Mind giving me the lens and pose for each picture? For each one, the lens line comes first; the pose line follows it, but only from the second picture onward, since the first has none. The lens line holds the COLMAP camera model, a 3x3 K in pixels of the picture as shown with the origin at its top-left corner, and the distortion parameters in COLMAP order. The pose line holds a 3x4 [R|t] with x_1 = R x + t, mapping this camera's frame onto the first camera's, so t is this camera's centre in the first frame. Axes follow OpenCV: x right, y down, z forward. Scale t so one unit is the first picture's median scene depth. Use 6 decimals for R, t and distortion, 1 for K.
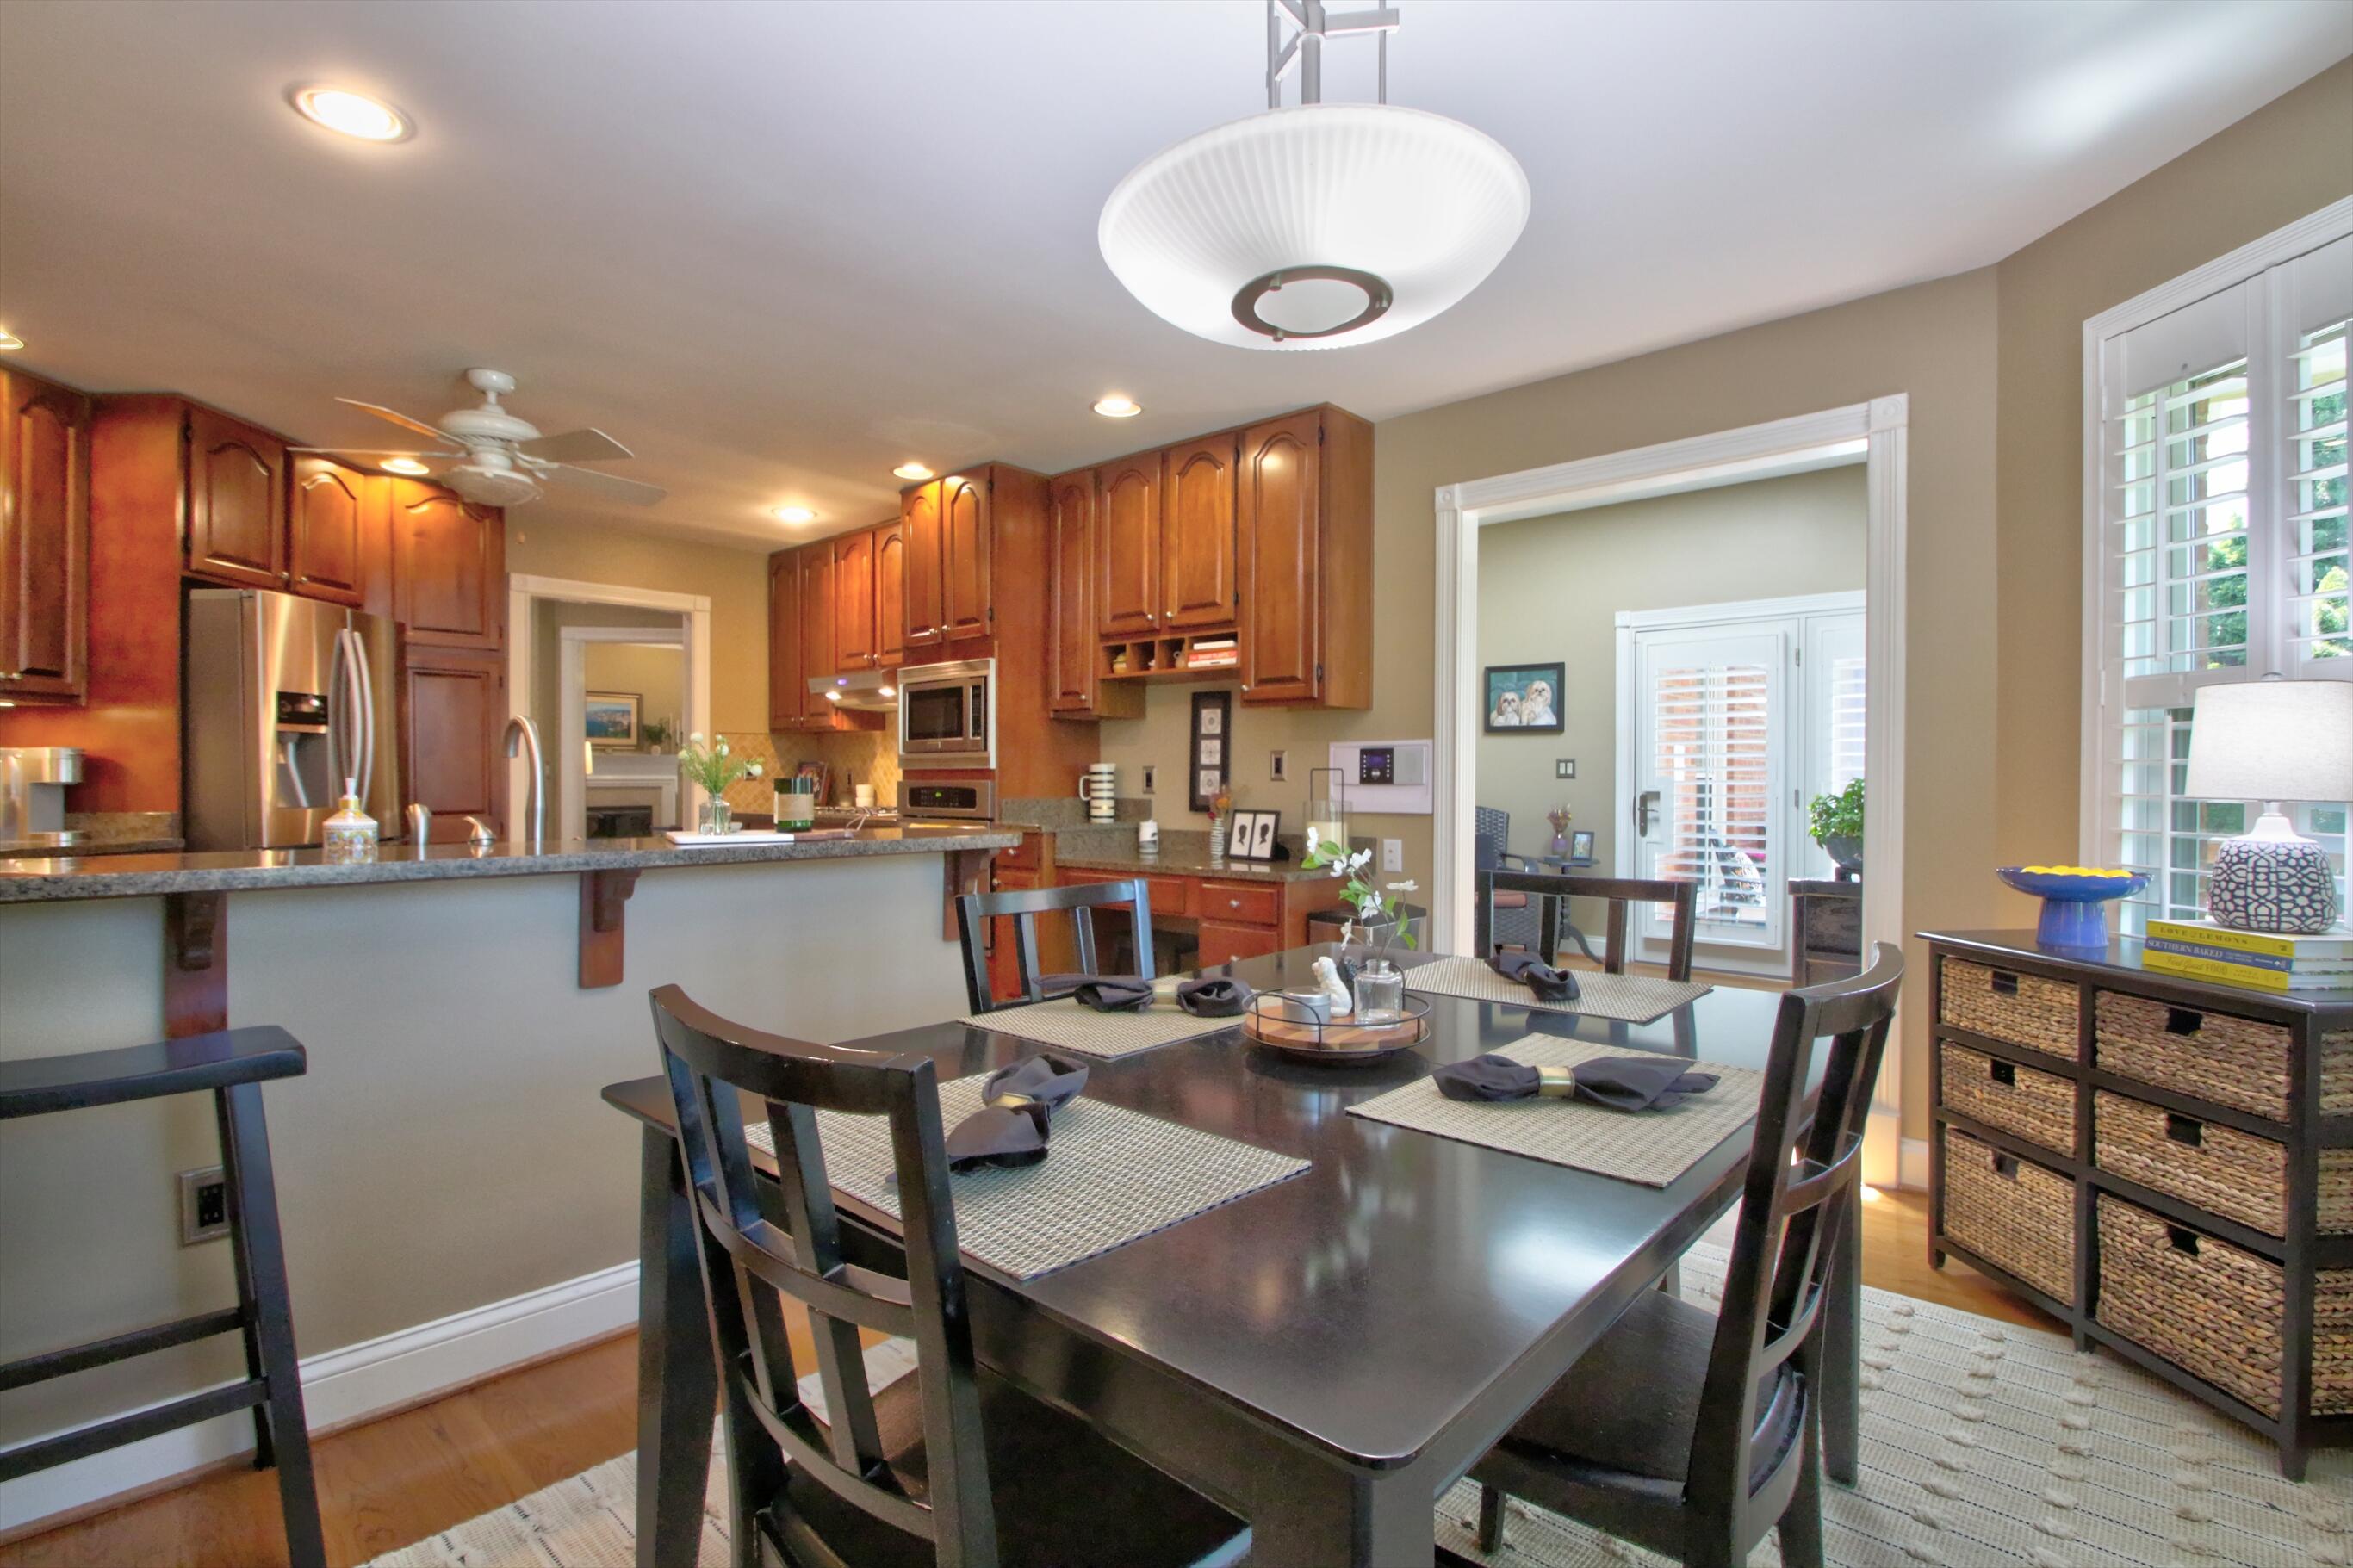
lens RADIAL K [[1079.6, 0, 1194.6], [0, 1079.6, 783.0], [0, 0, 1]] dist [0.006338, -0.013304]
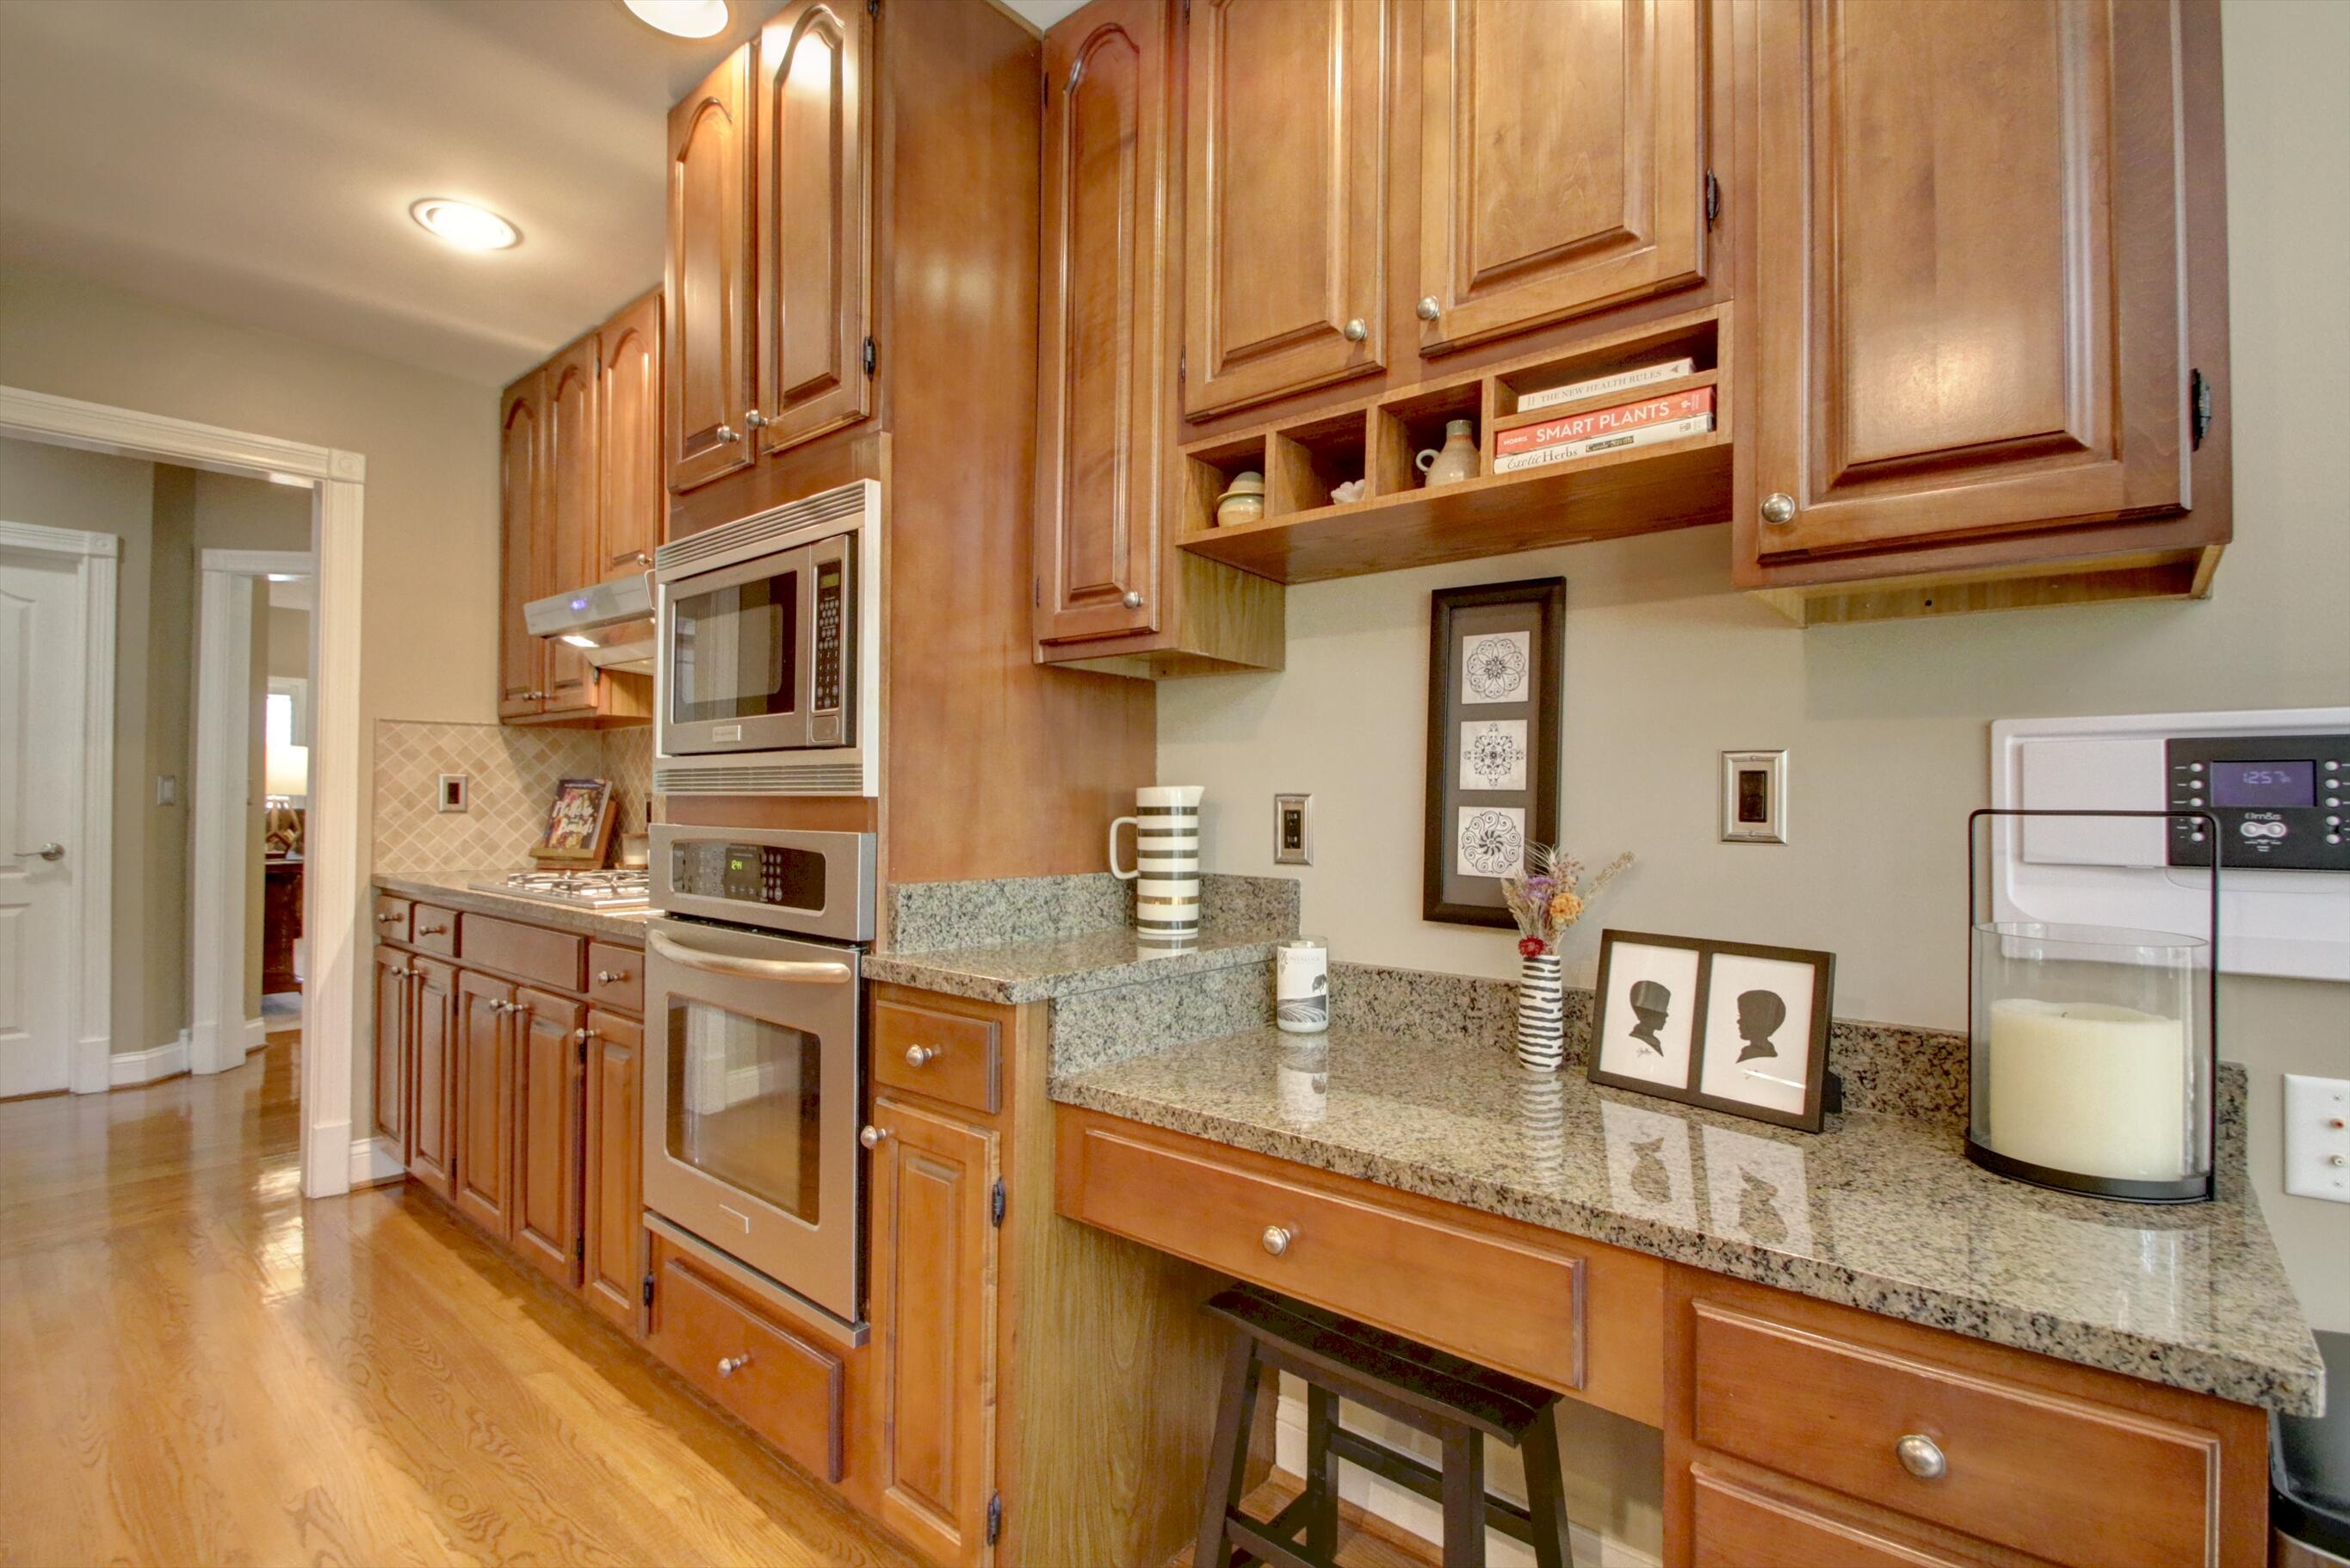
lens RADIAL K [[1078.3, 0, 1188.4], [0, 1078.3, 785.4], [0, 0, 1]] dist [0.006338, -0.013304]
pose [[0.999769, 0.007181, 0.020269, -0.091691], [-0.006779, 0.999780, -0.019830, -0.011197], [-0.020407, 0.019688, 0.999598, 0.649763]]
